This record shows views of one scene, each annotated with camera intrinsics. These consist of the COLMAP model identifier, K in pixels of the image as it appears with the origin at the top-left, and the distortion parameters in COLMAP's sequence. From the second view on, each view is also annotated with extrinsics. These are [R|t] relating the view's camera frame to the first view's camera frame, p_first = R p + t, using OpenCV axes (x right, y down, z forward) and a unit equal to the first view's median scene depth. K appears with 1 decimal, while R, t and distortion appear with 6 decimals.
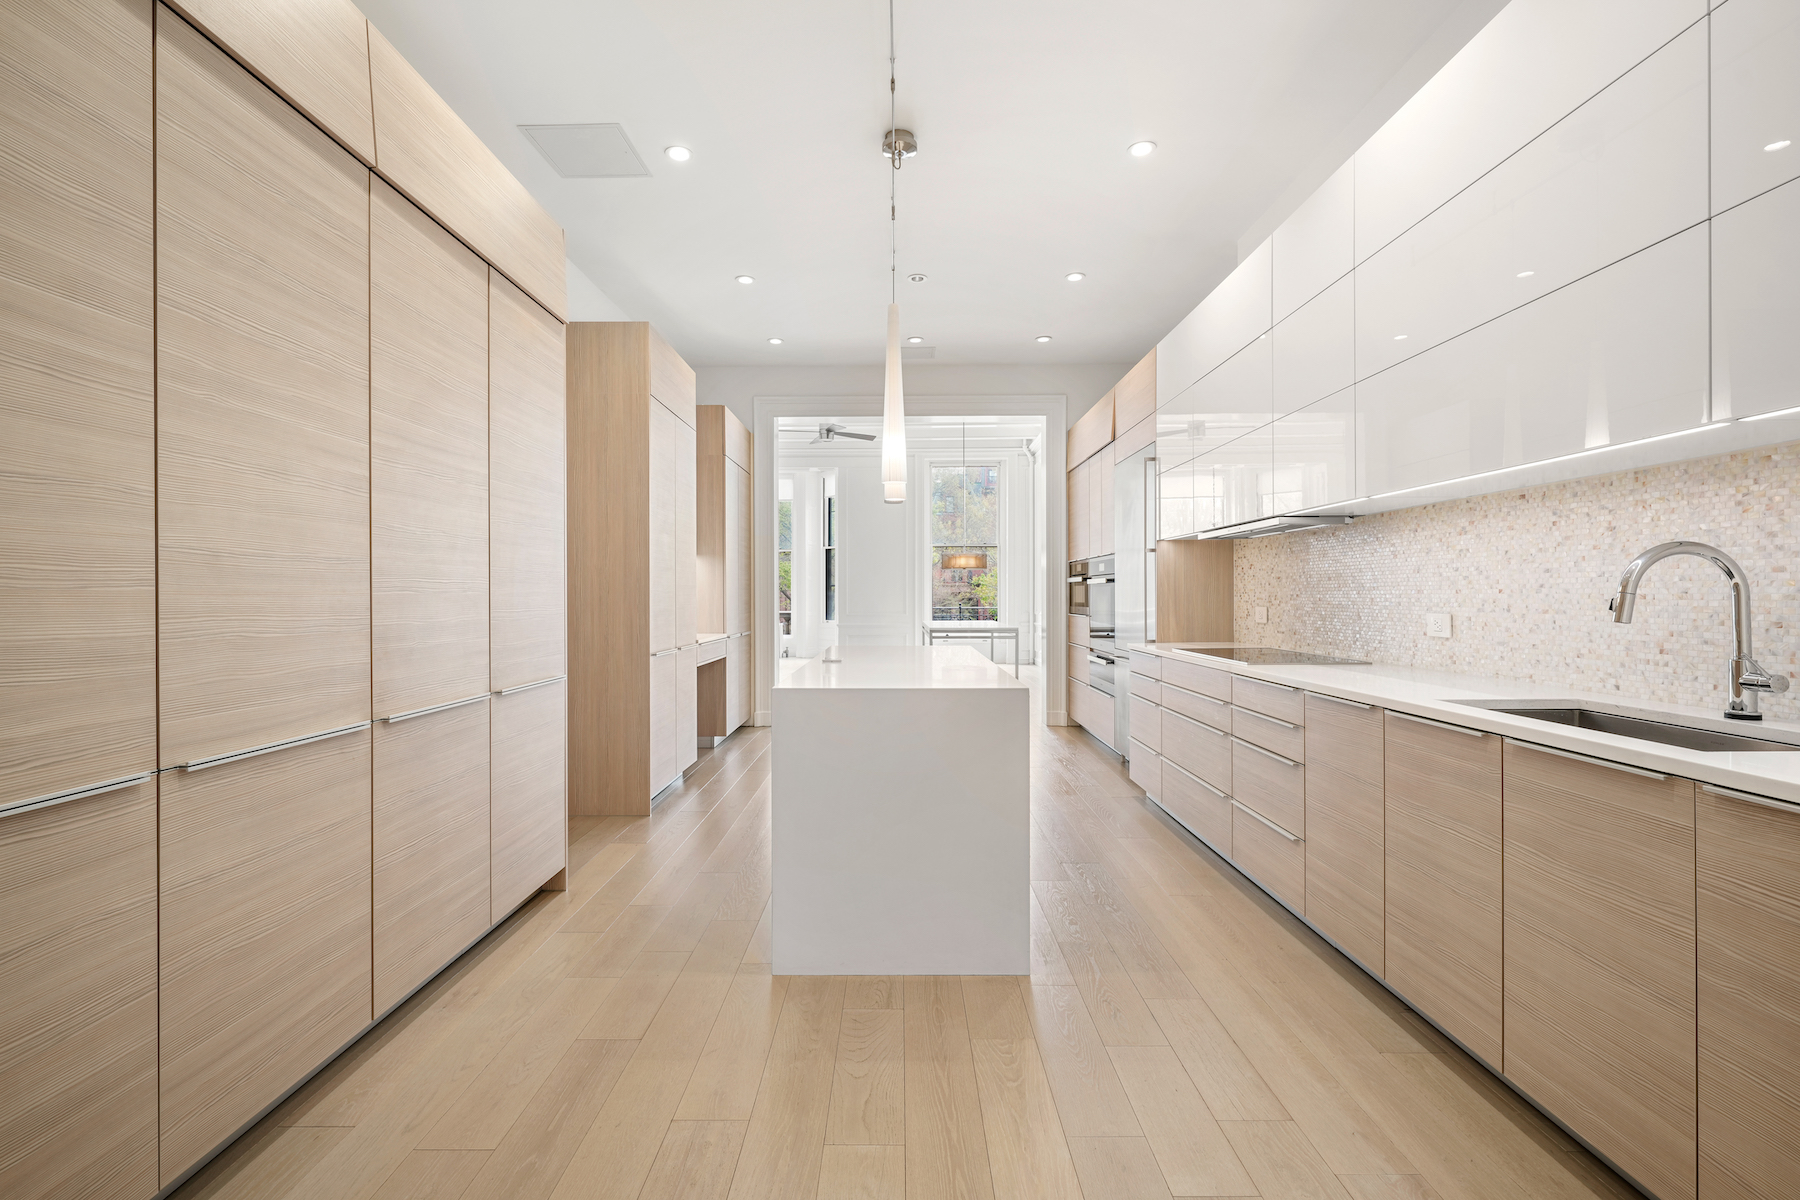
lens RADIAL K [[805.8, 0, 893.4], [0, 805.8, 596.5], [0, 0, 1]] dist [0.001619, 0.000436]
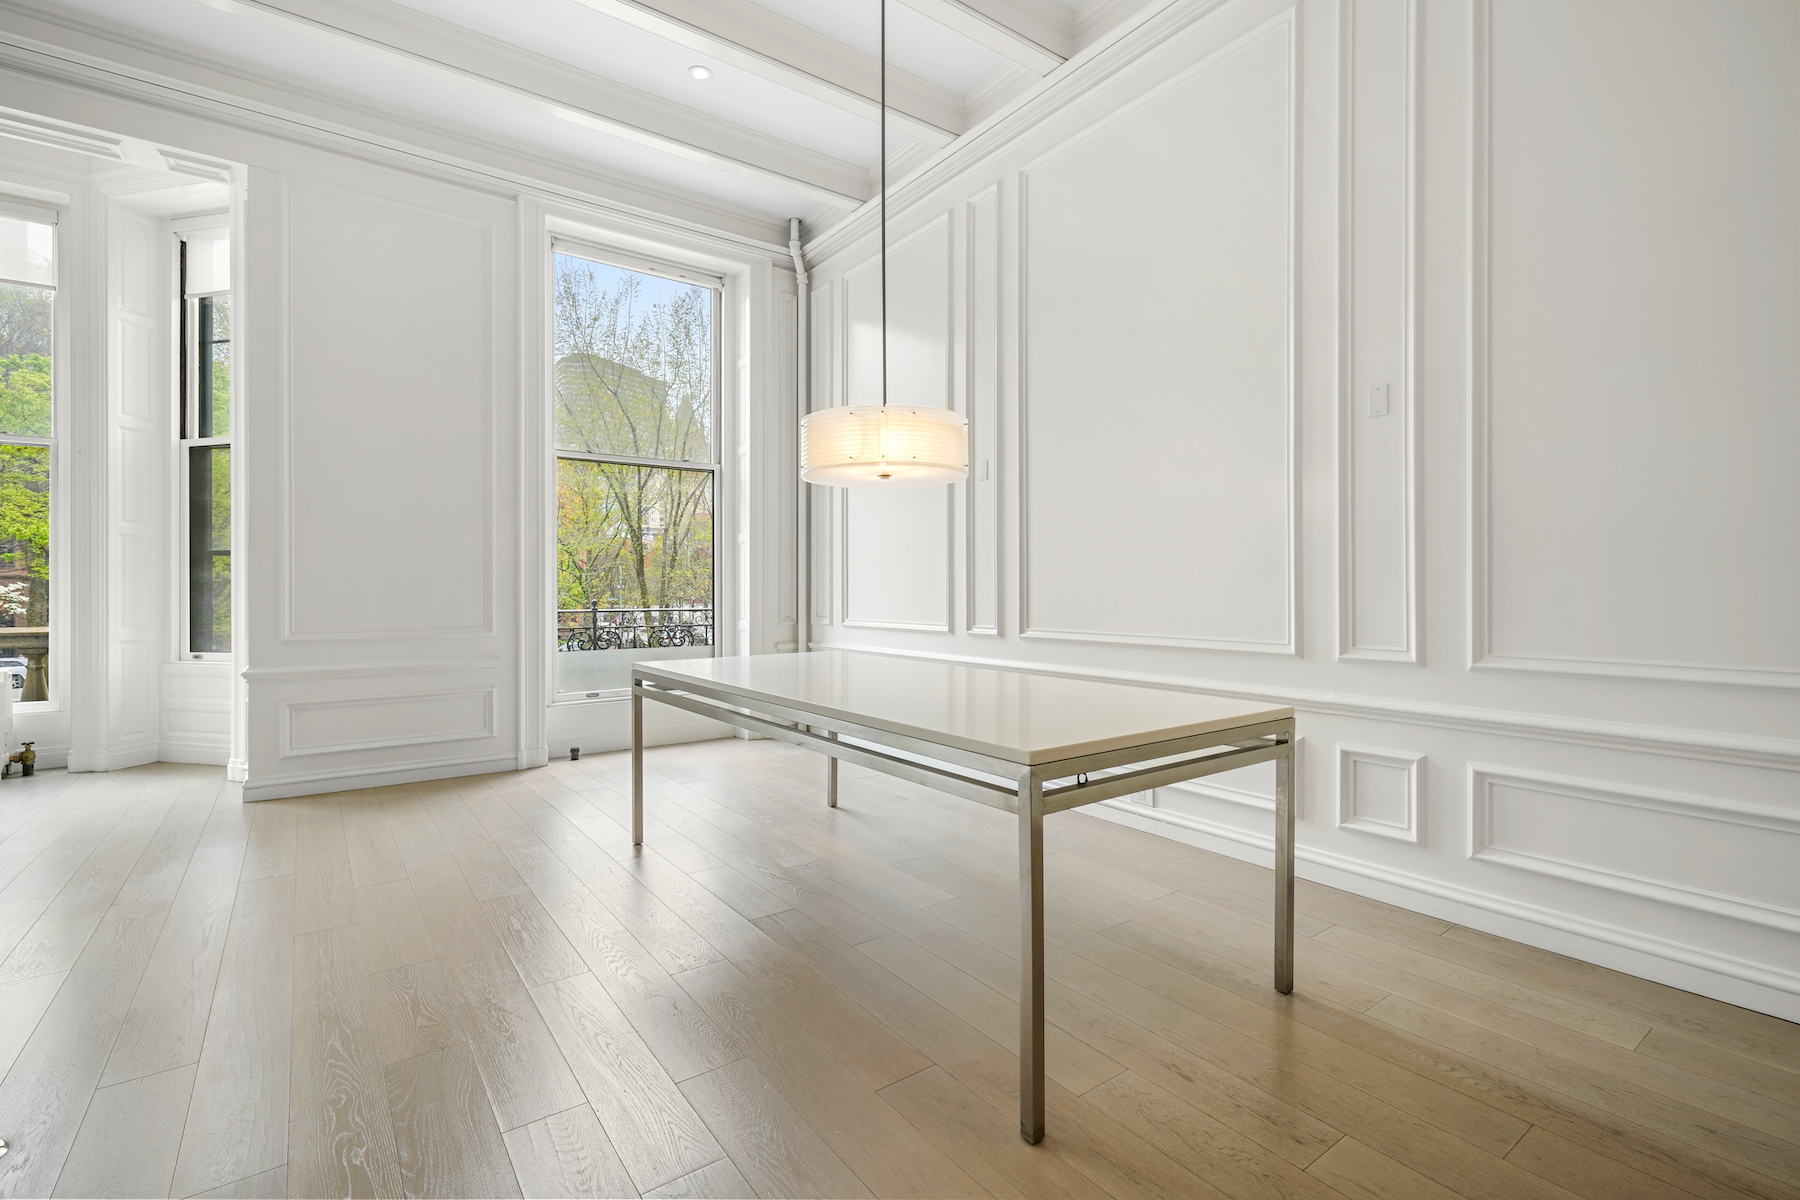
lens RADIAL K [[807.9, 0, 903.4], [0, 807.9, 591.4], [0, 0, 1]] dist [0.001066, 0.000404]
pose [[0.799570, 0.000760, 0.600572, -0.262302], [0.000091, 0.999999, -0.001387, 0.019522], [-0.600573, 0.001164, 0.799569, 2.943507]]
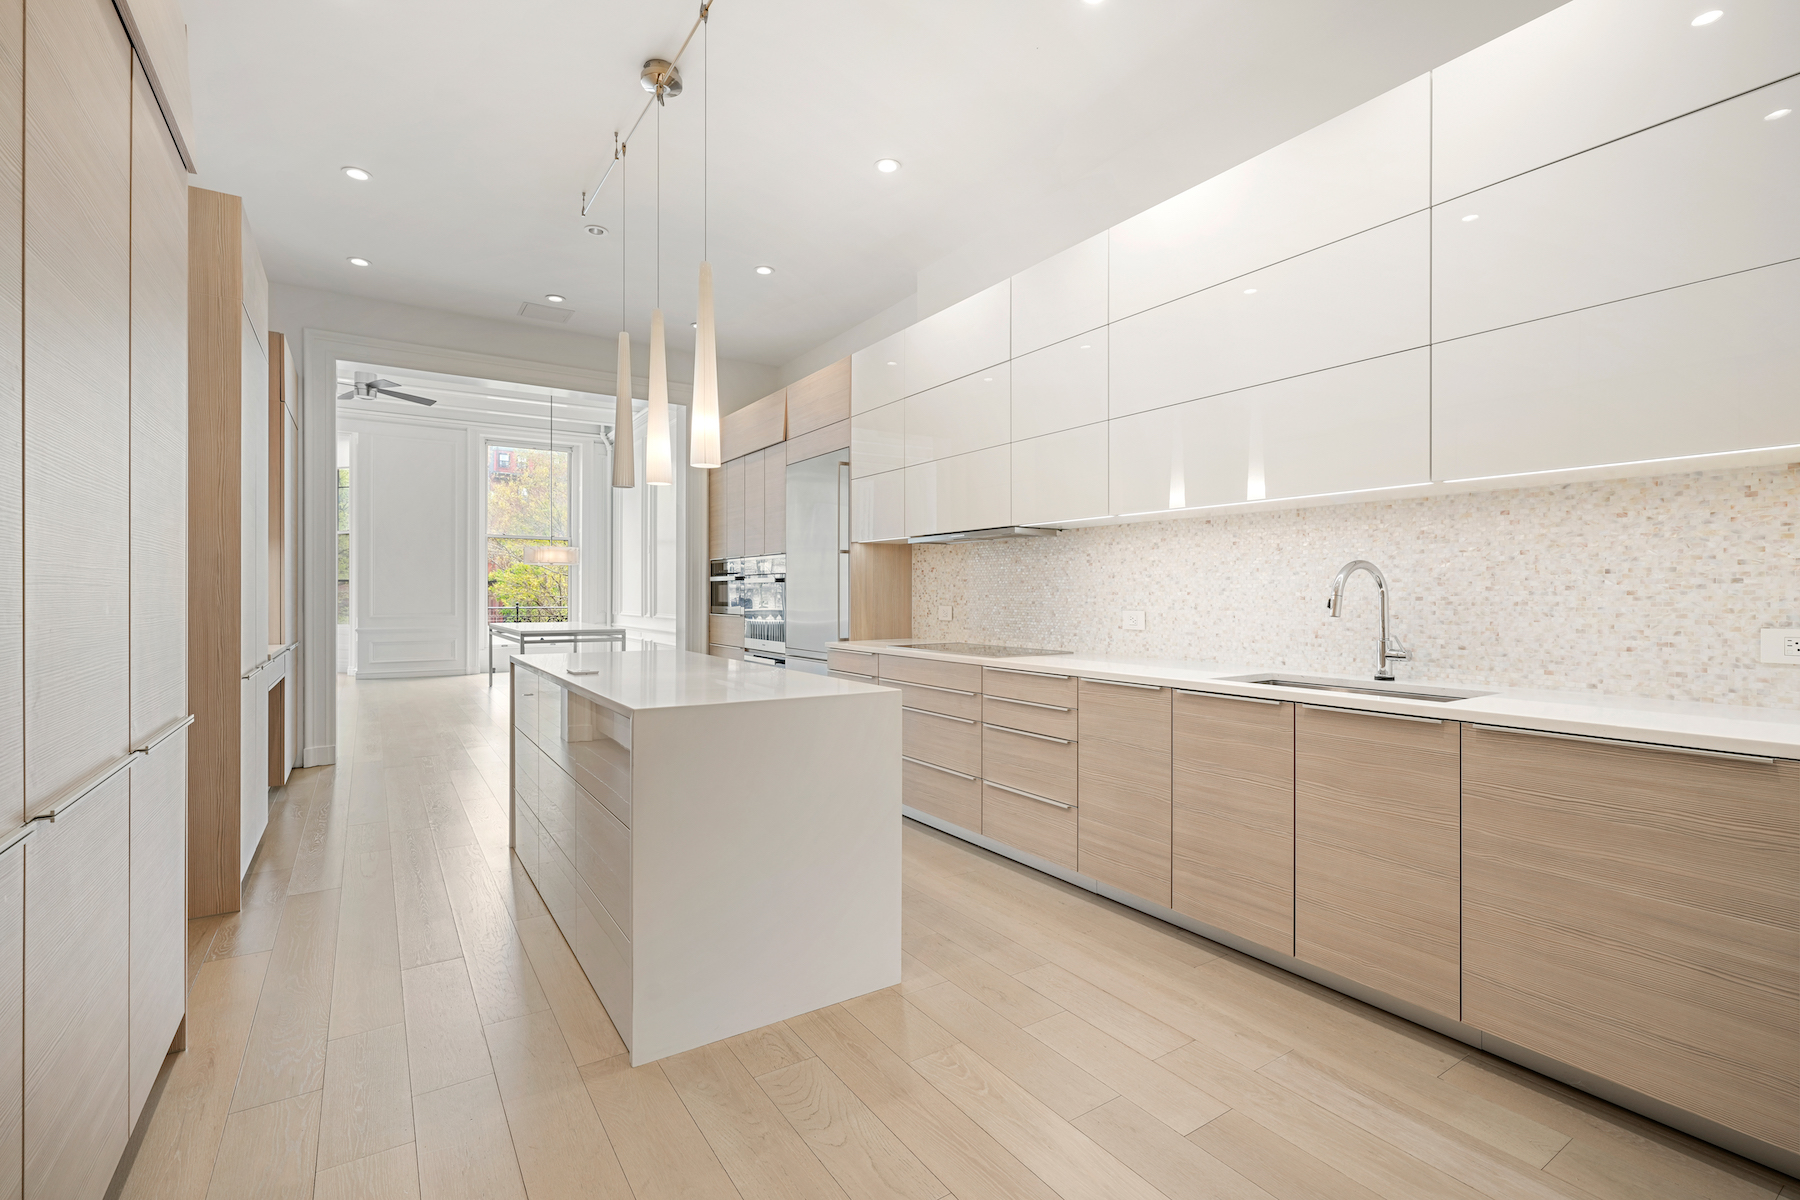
lens RADIAL K [[810.9, 0, 902.5], [0, 810.9, 593.4], [0, 0, 1]] dist [0.001865, 0.000128]
pose [[0.829994, 0.005758, 0.557743, -0.338595], [-0.004094, 0.999983, -0.004232, 0.000711], [-0.557758, 0.001229, 0.830003, 0.160687]]
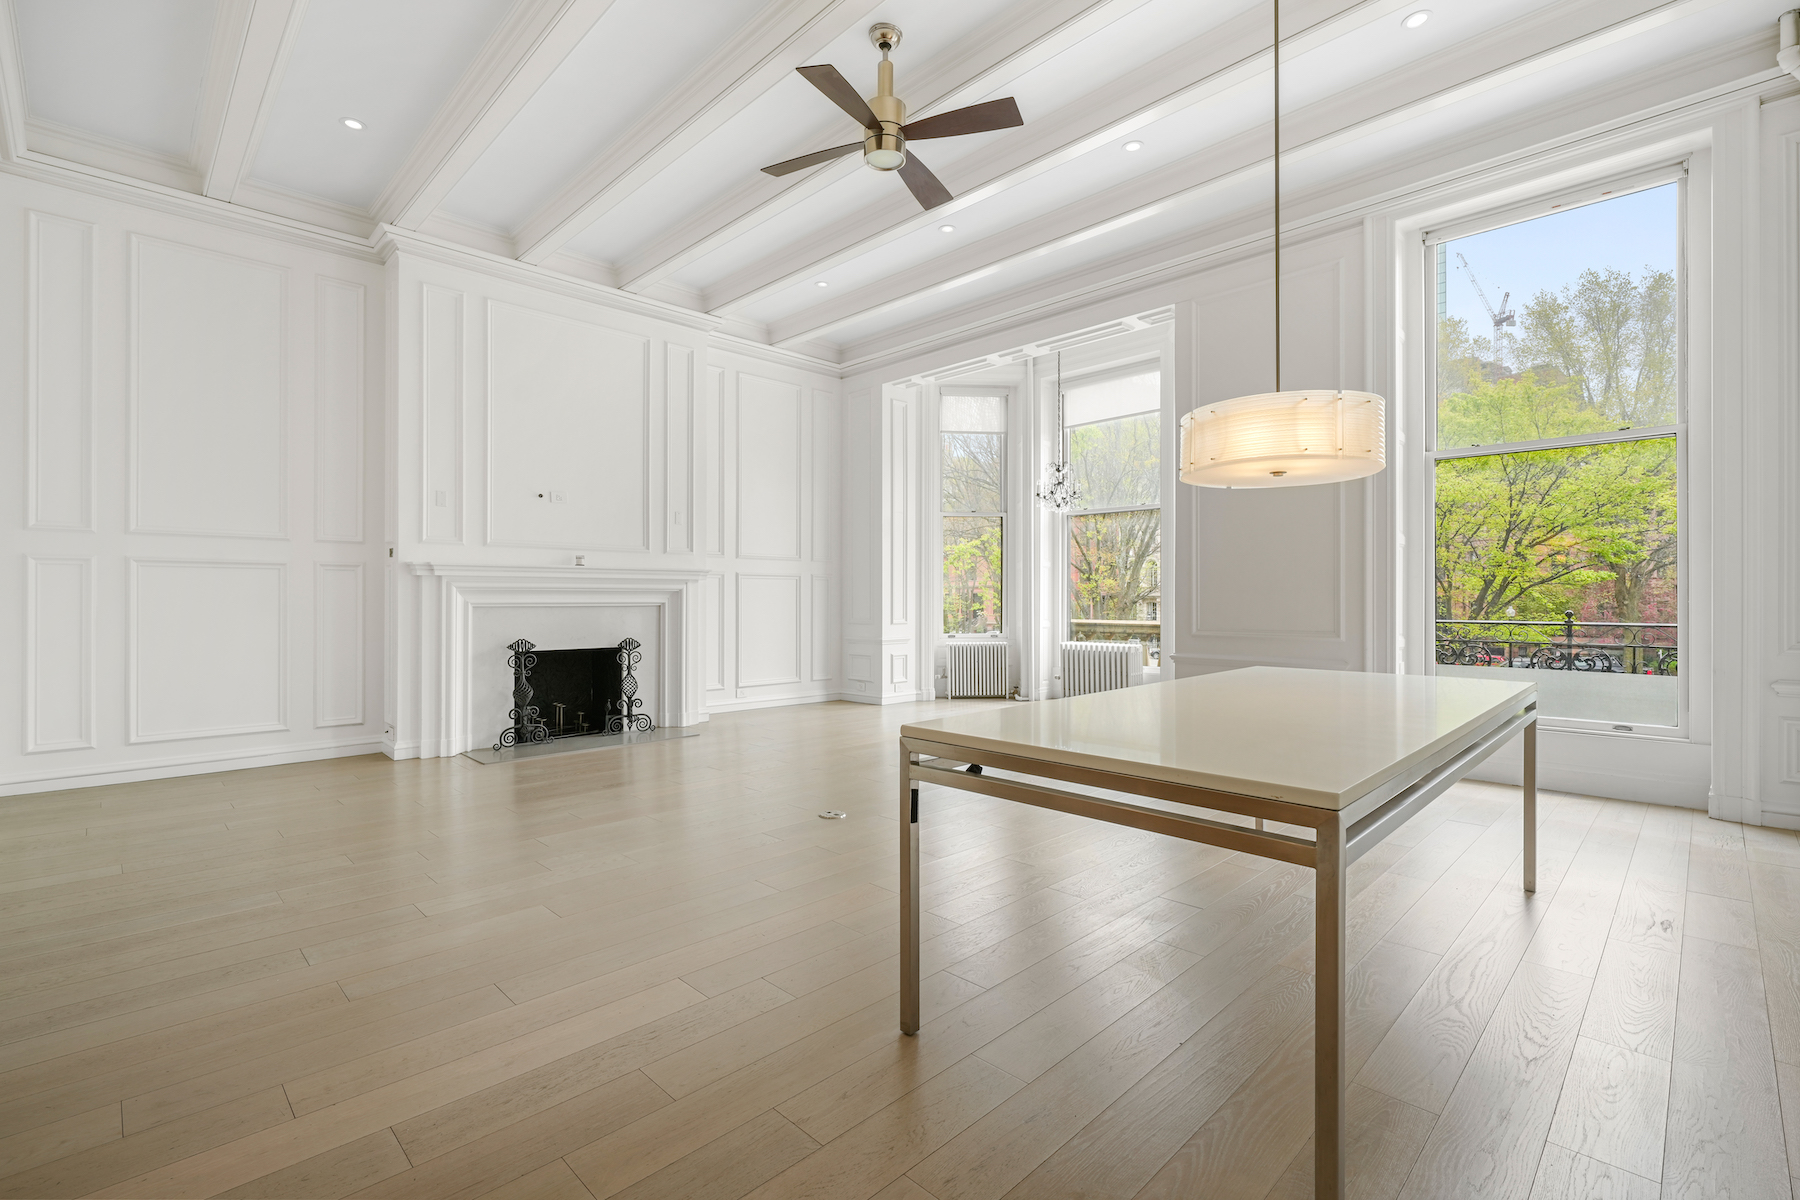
lens RADIAL K [[810.9, 0, 902.5], [0, 810.9, 593.4], [0, 0, 1]] dist [0.001865, 0.000128]
pose [[0.710822, 0.000006, -0.703372, 0.684583], [-0.004402, 0.999980, -0.004440, 0.014847], [0.703359, 0.006252, 0.710808, 2.818636]]
